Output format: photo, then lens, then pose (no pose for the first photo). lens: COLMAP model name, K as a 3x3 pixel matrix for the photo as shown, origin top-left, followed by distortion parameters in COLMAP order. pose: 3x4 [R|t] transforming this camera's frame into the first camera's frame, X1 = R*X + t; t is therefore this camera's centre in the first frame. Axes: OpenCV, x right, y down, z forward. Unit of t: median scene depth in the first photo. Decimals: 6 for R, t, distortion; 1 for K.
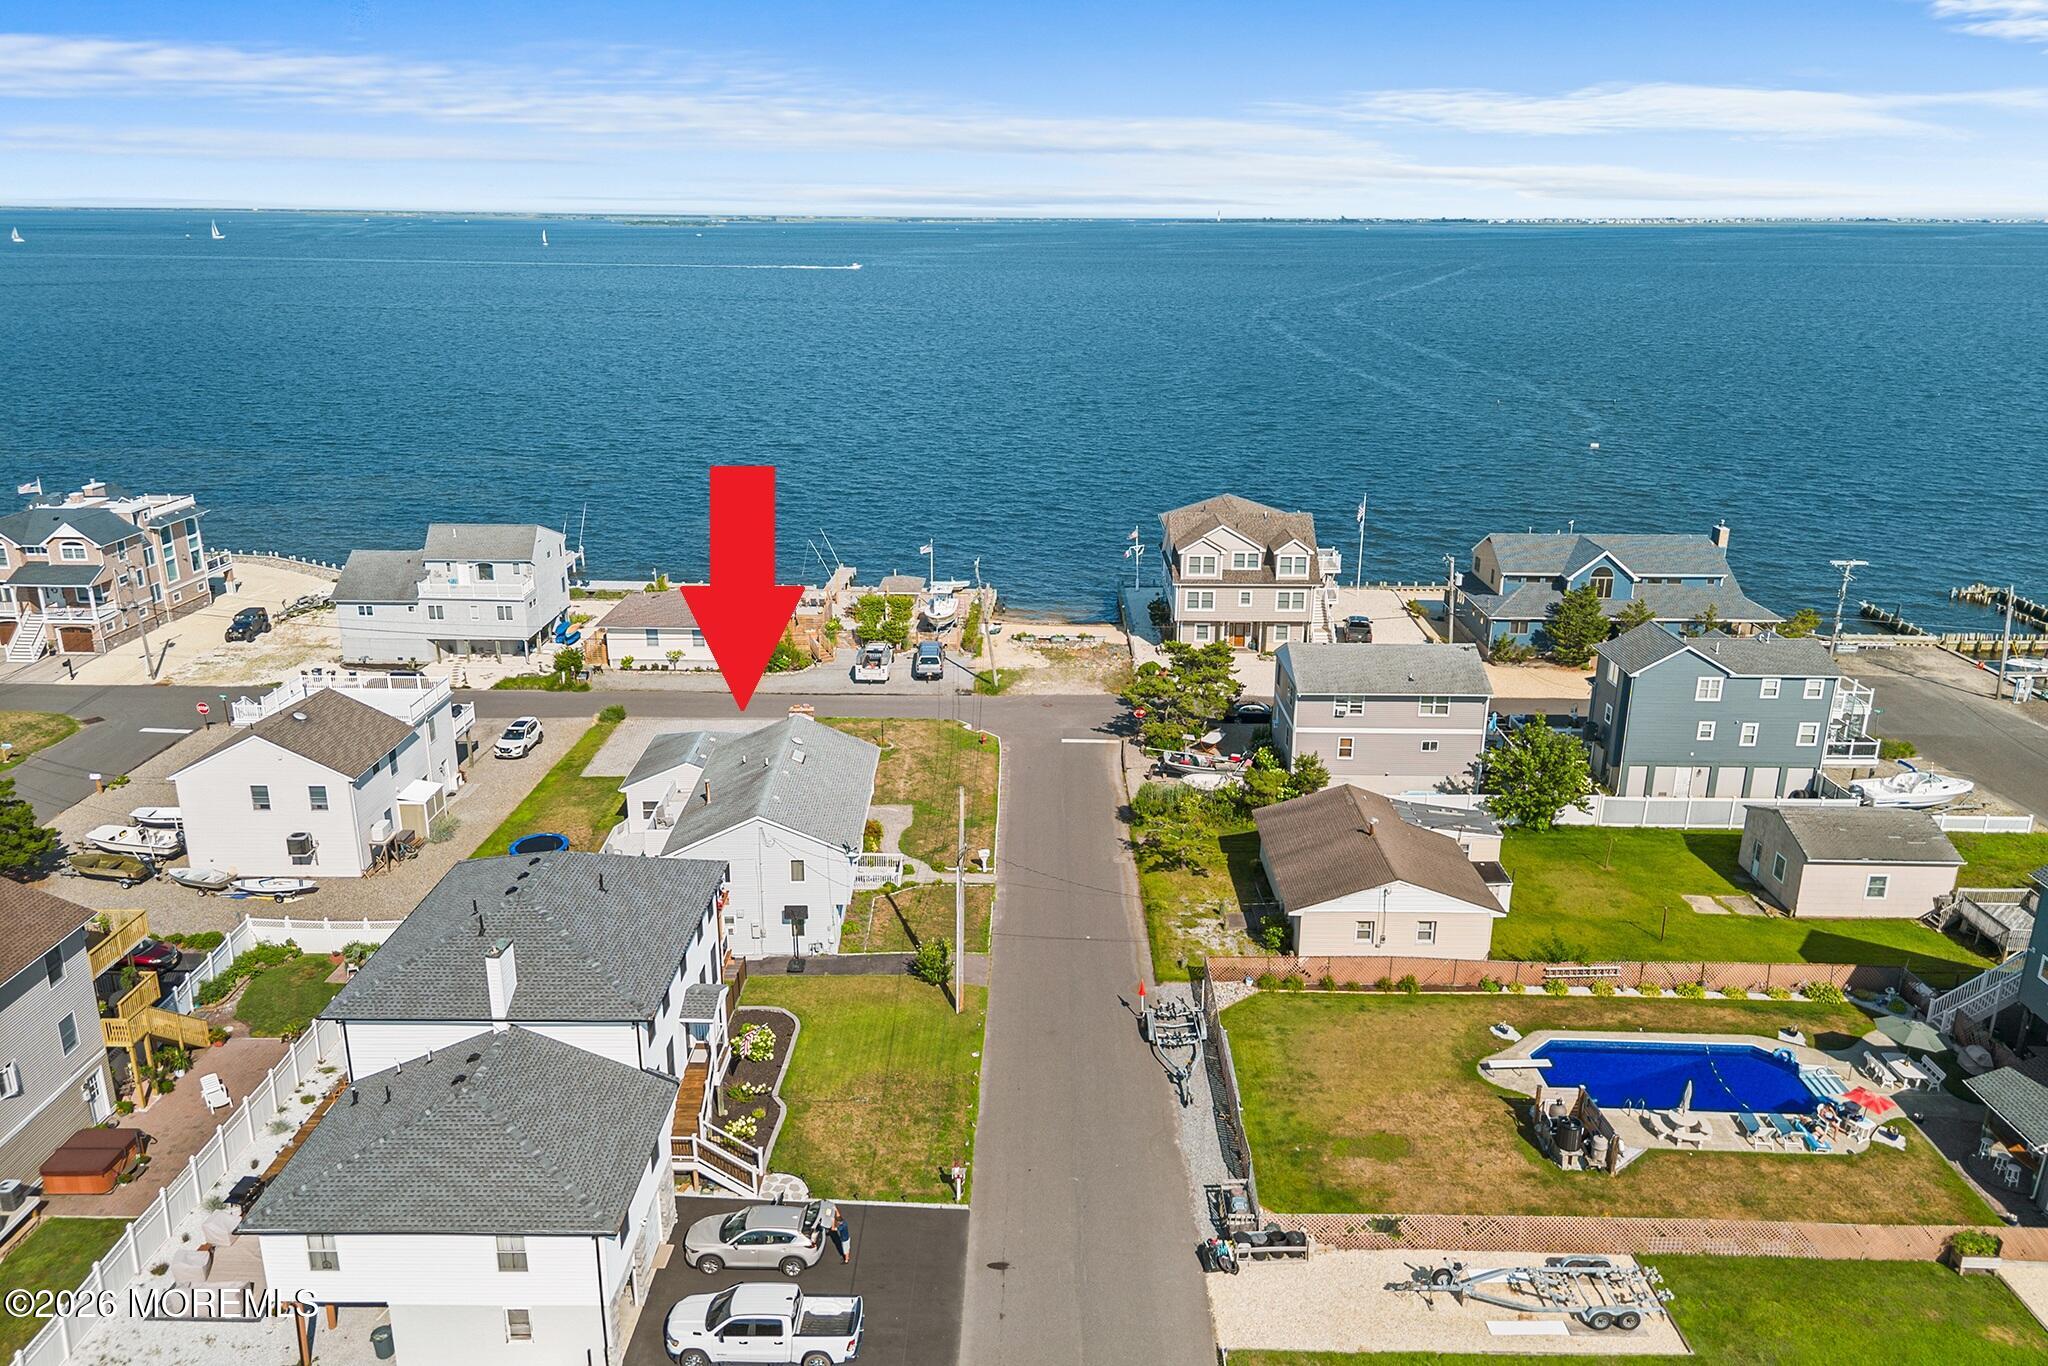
lens RADIAL K [[1457.8, 0, 1062.8], [0, 1457.8, 705.6], [0, 0, 1]] dist [0.079796, -0.070708]
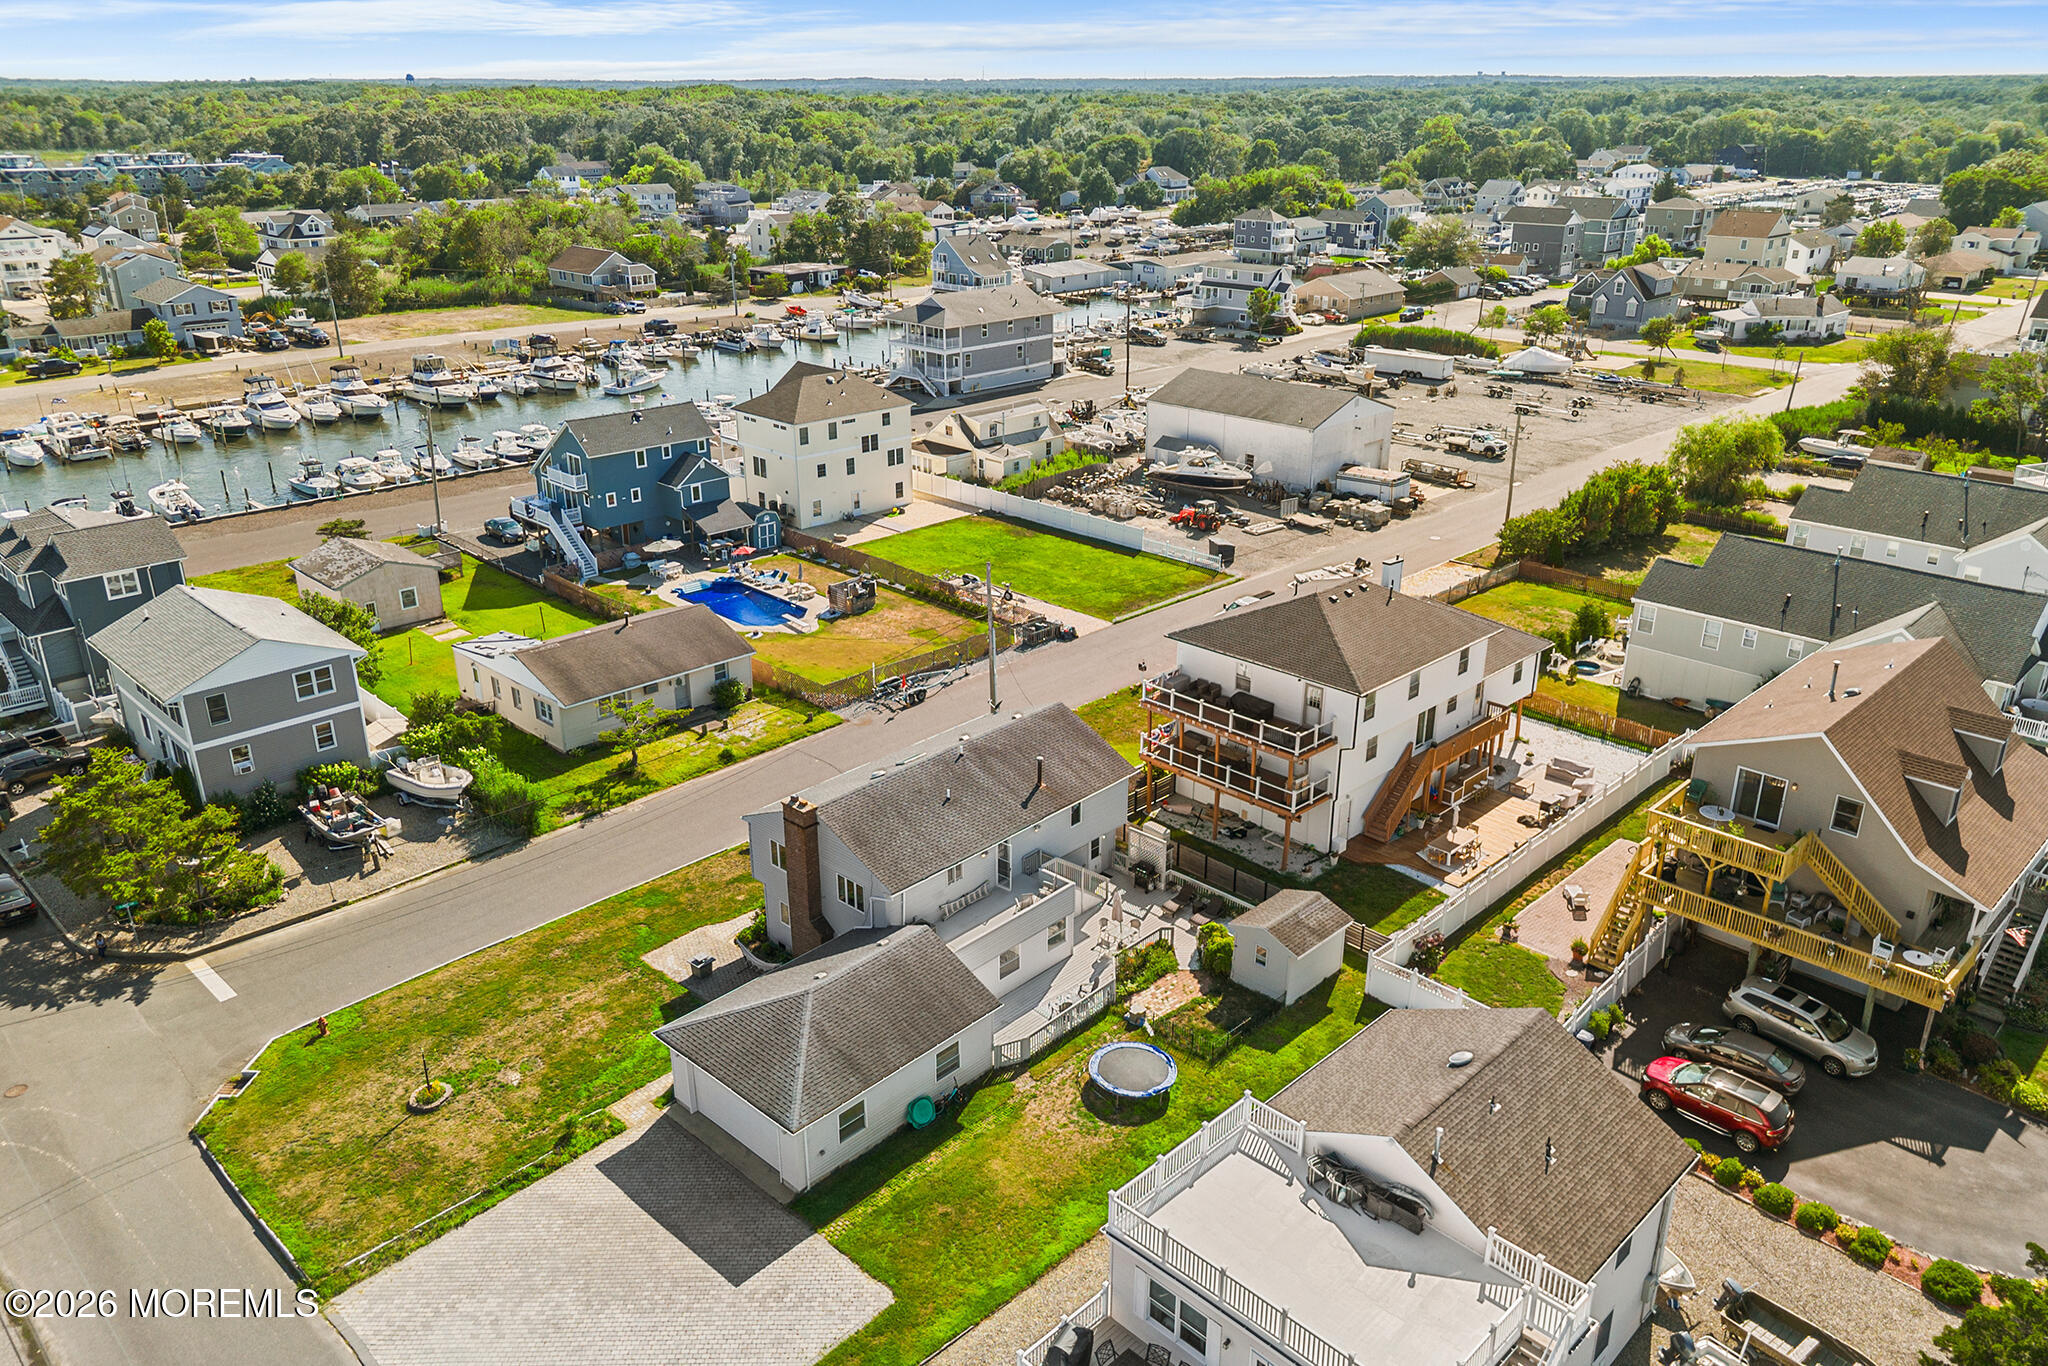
lens RADIAL K [[1467.0, 0, 1008.4], [0, 1467.0, 704.5], [0, 0, 1]] dist [0.073696, -0.075578]
pose [[-0.689081, -0.287881, 0.665050, -0.637029], [0.229446, 0.783829, 0.577033, -0.375330], [-0.687403, 0.550216, -0.474068, 1.144234]]
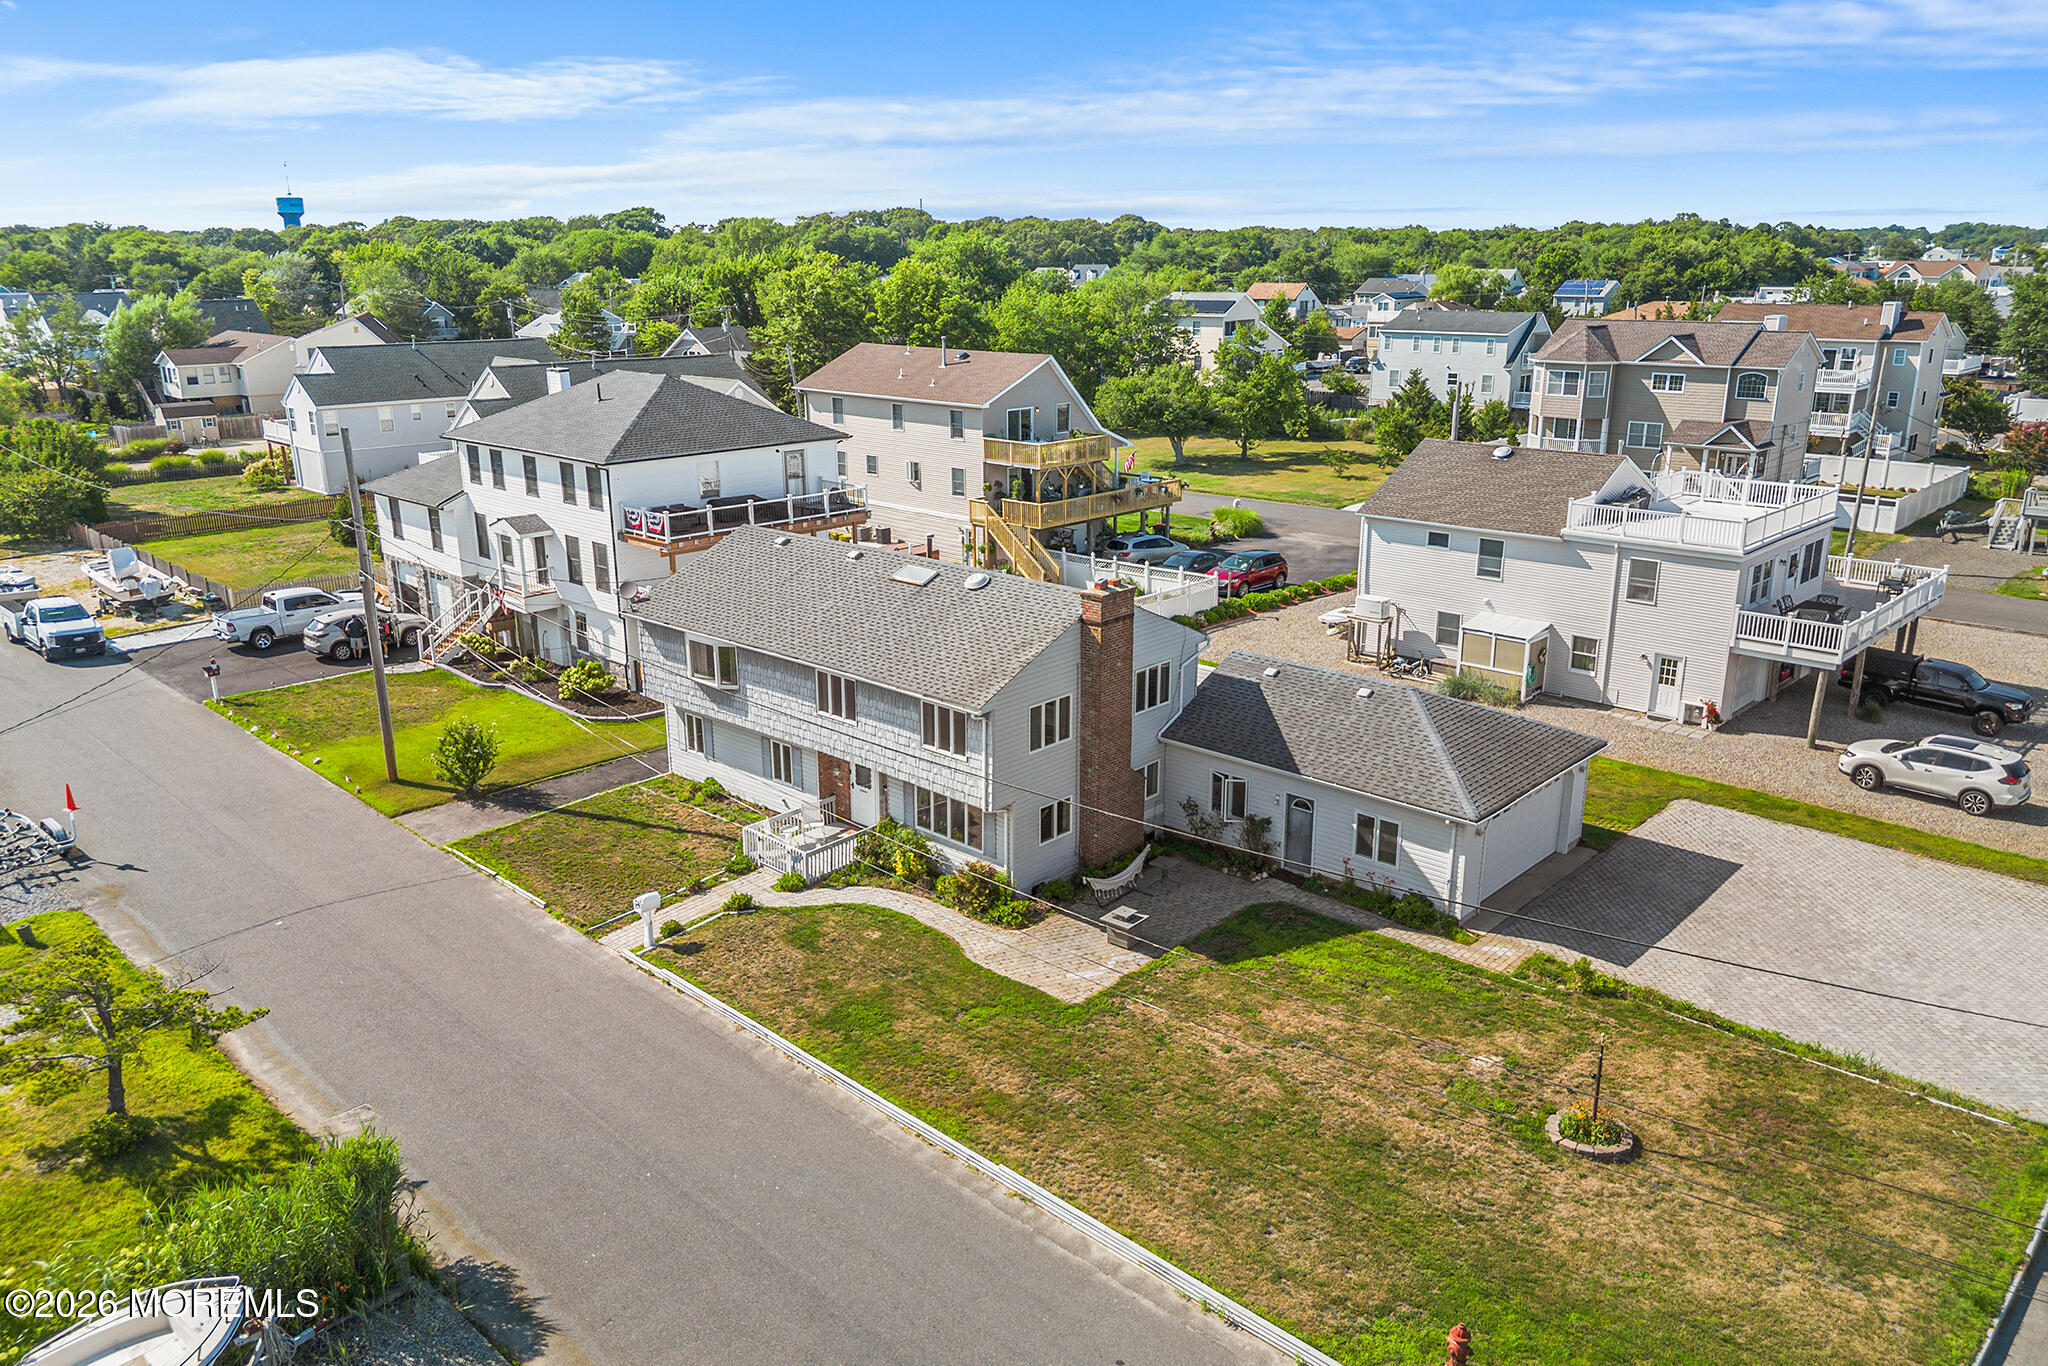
lens RADIAL K [[1467.0, 0, 1008.4], [0, 1467.0, 704.5], [0, 0, 1]] dist [0.073696, -0.075578]
pose [[-0.713126, 0.200612, -0.671719, 0.133483], [-0.226465, 0.840883, 0.491559, -0.164308], [0.663449, 0.502664, -0.554224, 1.153336]]
